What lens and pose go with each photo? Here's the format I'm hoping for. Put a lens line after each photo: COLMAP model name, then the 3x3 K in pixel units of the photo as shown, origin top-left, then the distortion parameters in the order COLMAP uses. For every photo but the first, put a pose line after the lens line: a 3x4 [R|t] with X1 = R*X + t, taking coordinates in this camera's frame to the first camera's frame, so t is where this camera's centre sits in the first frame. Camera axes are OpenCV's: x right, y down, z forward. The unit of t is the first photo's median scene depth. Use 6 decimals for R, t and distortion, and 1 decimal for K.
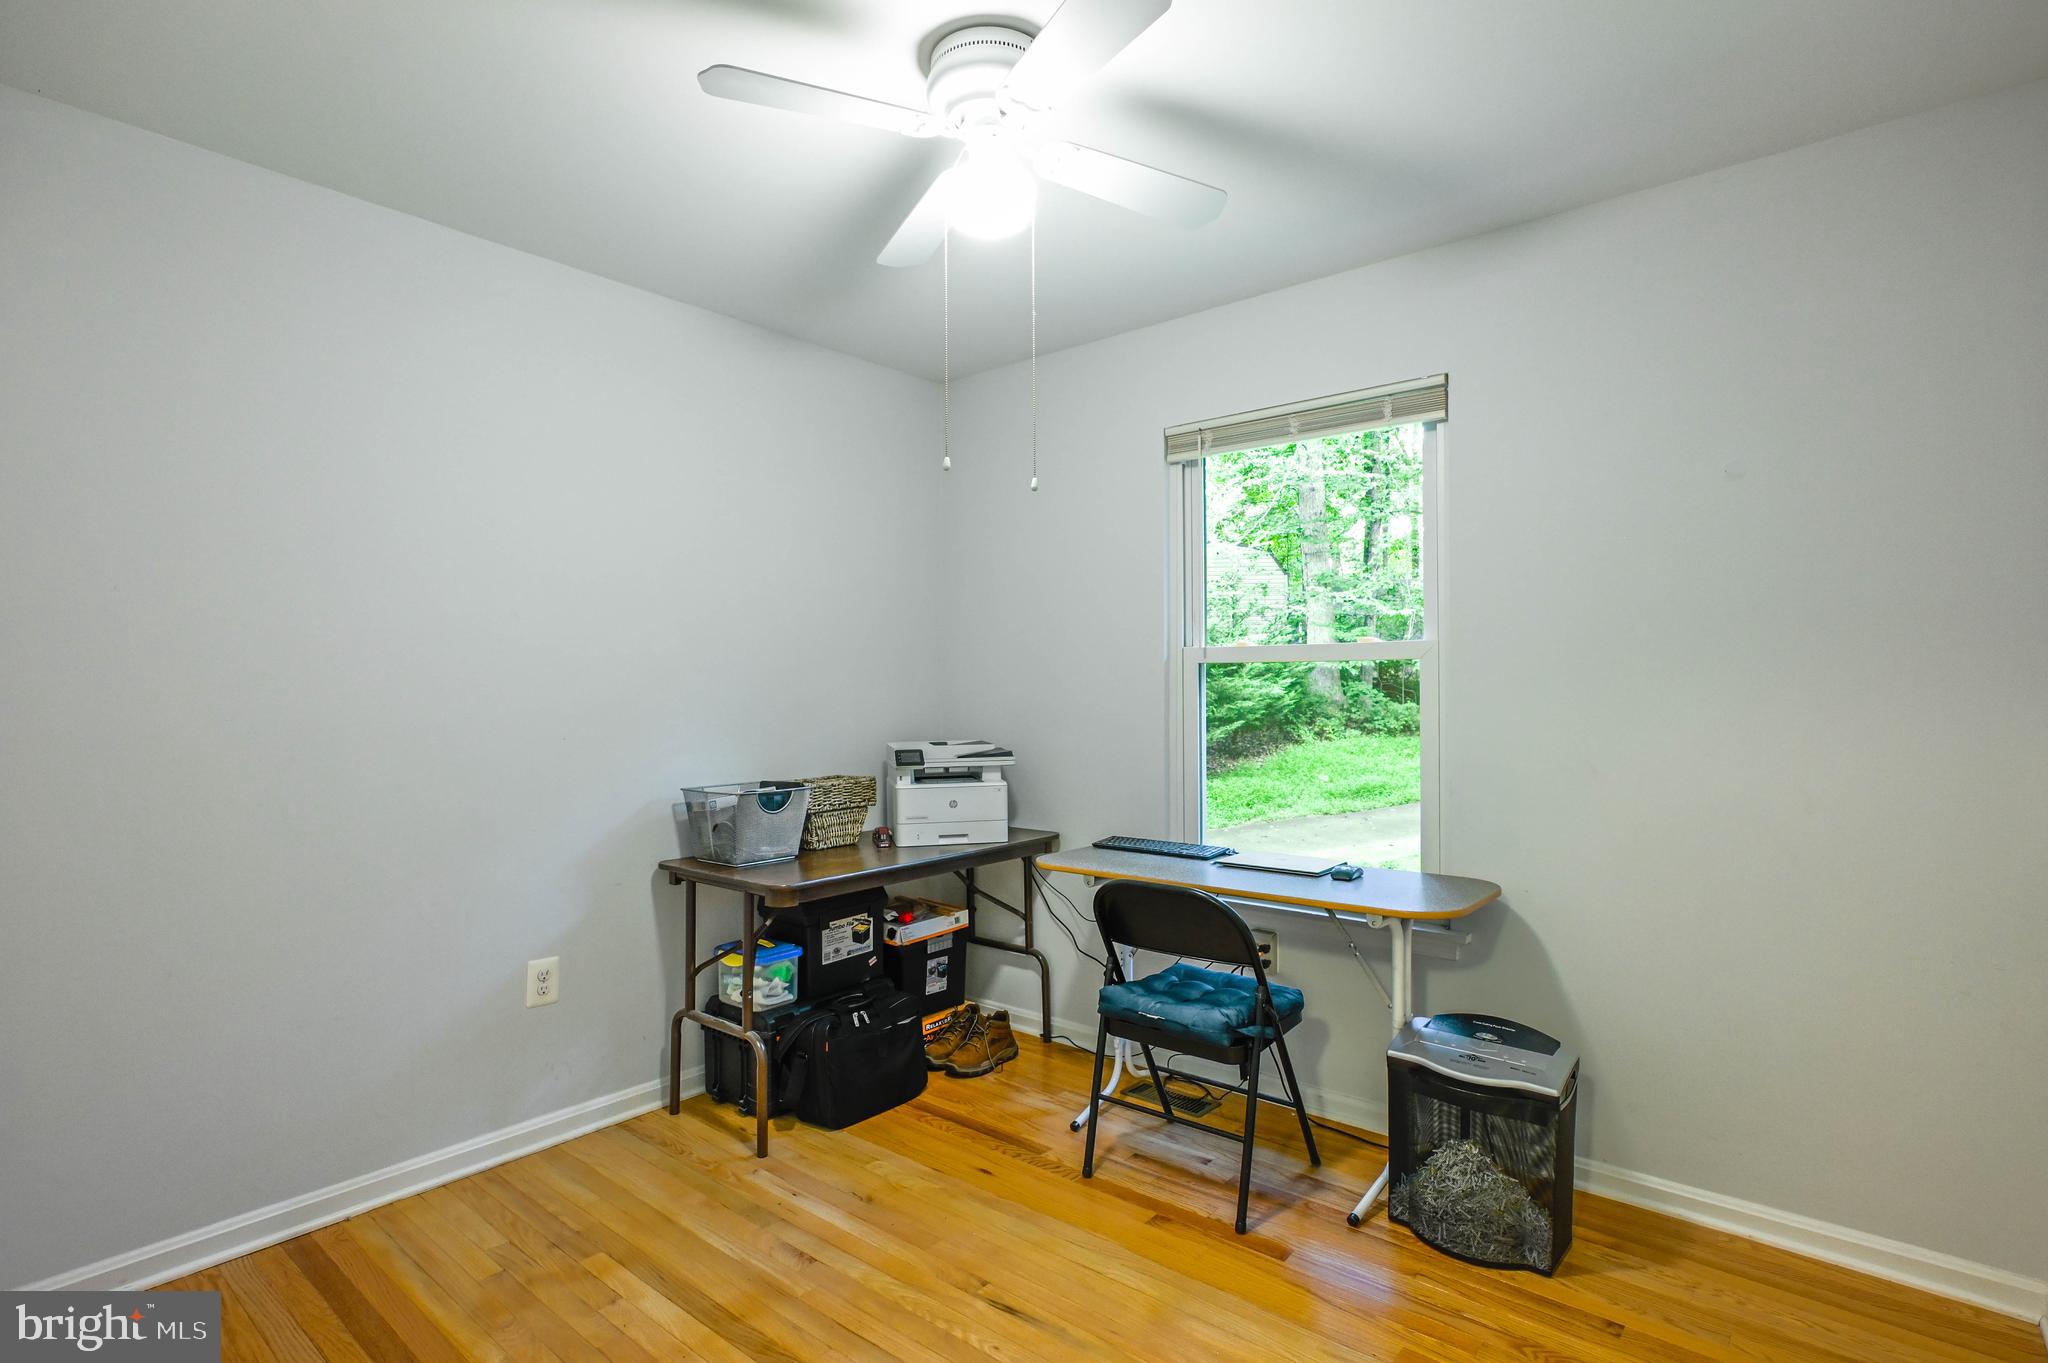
lens RADIAL K [[1016.2, 0, 1021.6], [0, 1016.2, 685.2], [0, 0, 1]] dist [-0.000766, 0.000102]
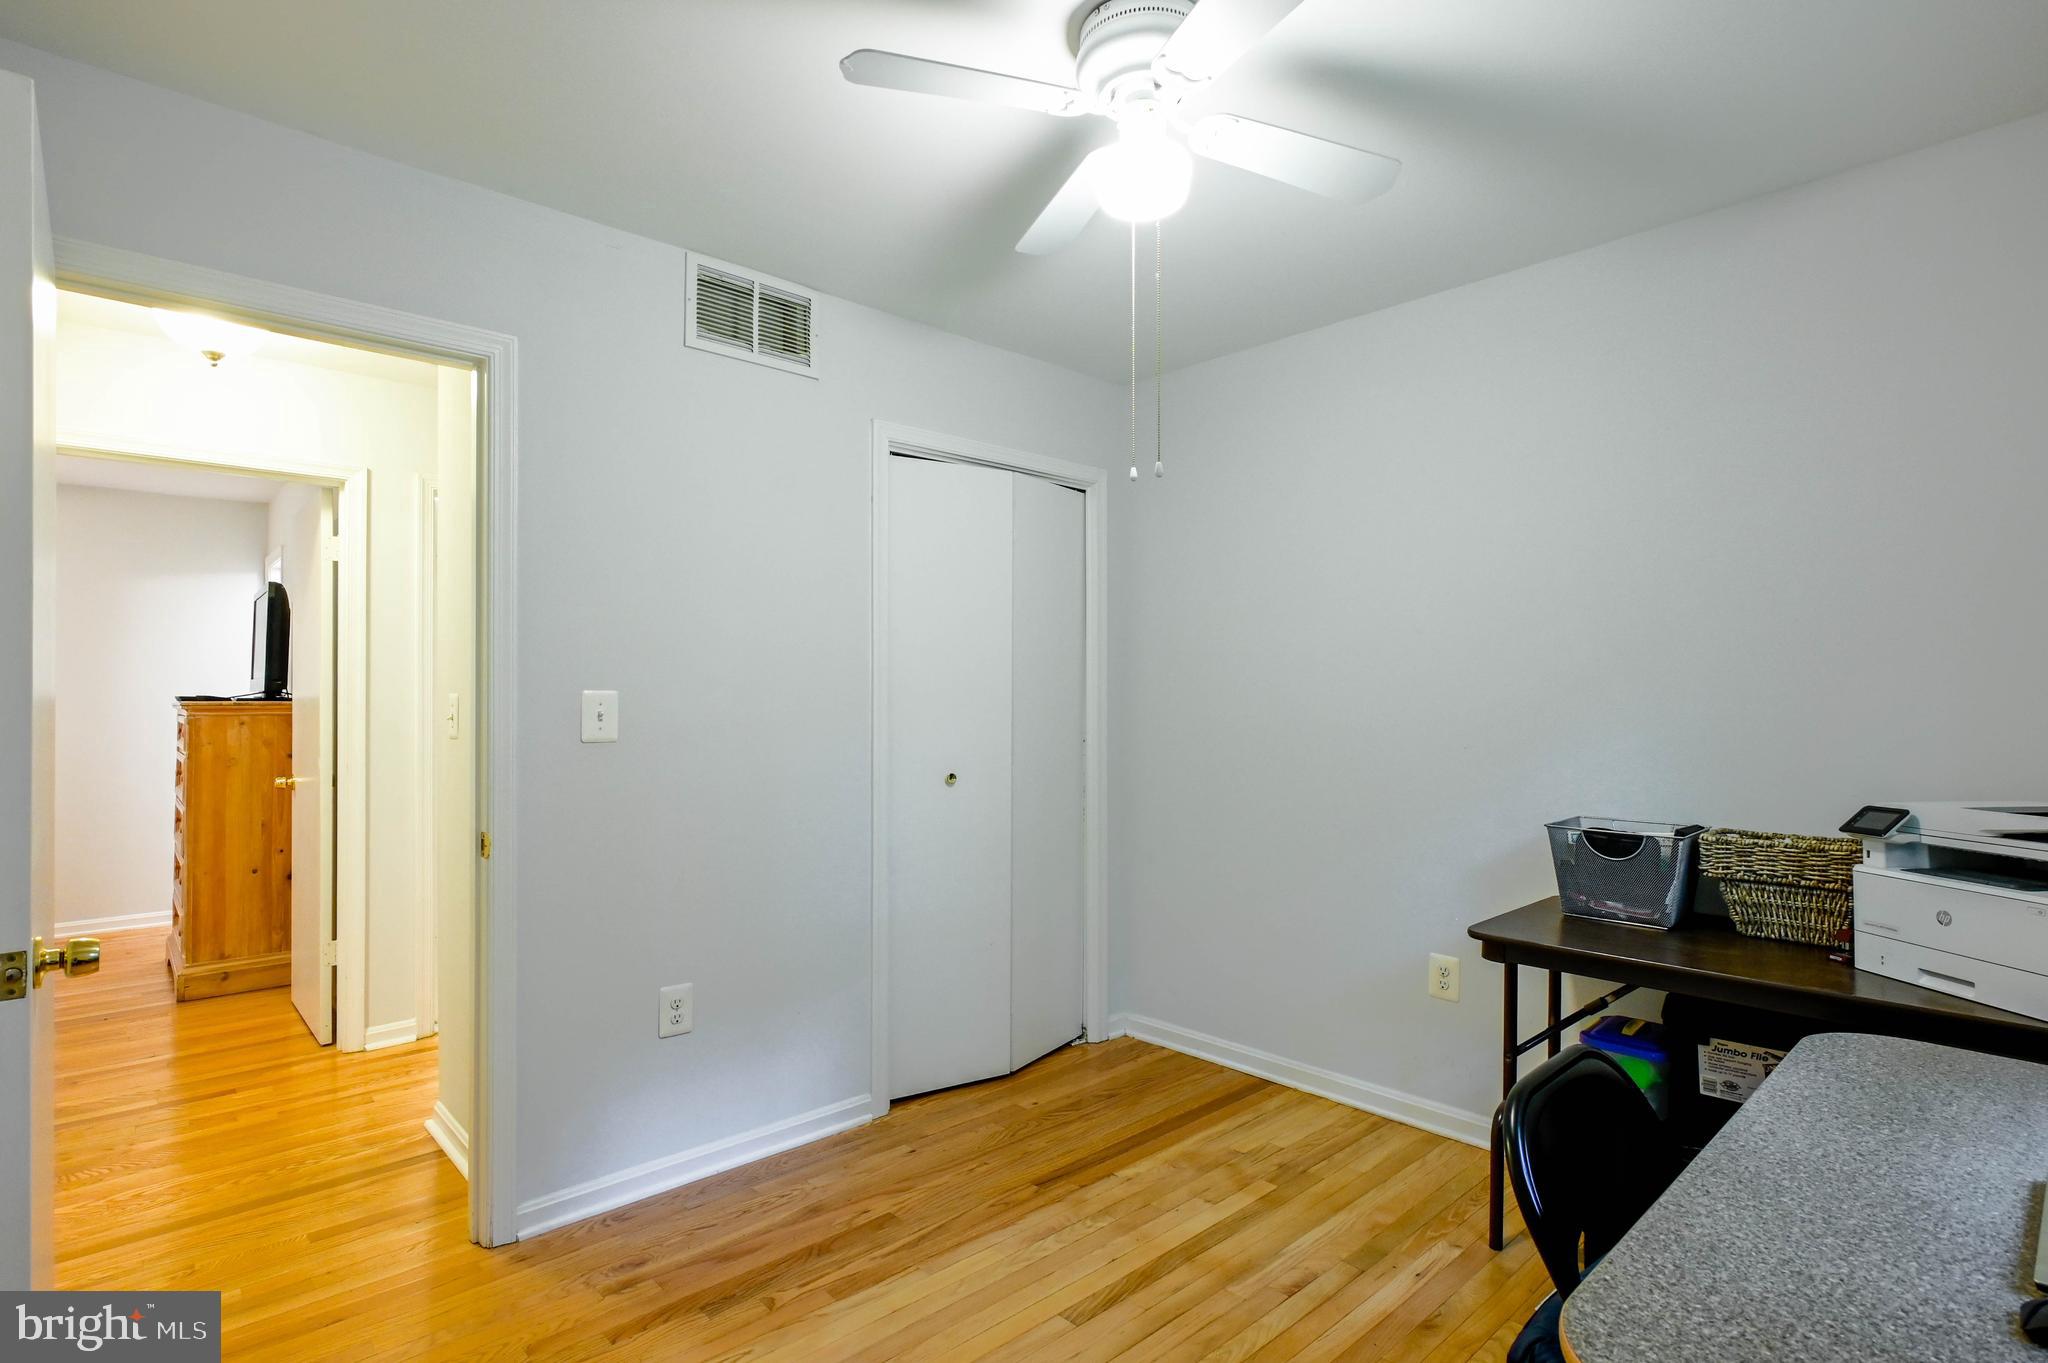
lens RADIAL K [[1016.2, 0, 1021.4], [0, 1016.2, 685.3], [0, 0, 1]] dist [-0.000766, 0.000102]
pose [[-0.116705, -0.004201, -0.993158, 0.694368], [-0.001775, 0.999990, -0.004021, -0.004878], [0.993165, 0.001293, -0.116711, 0.764146]]
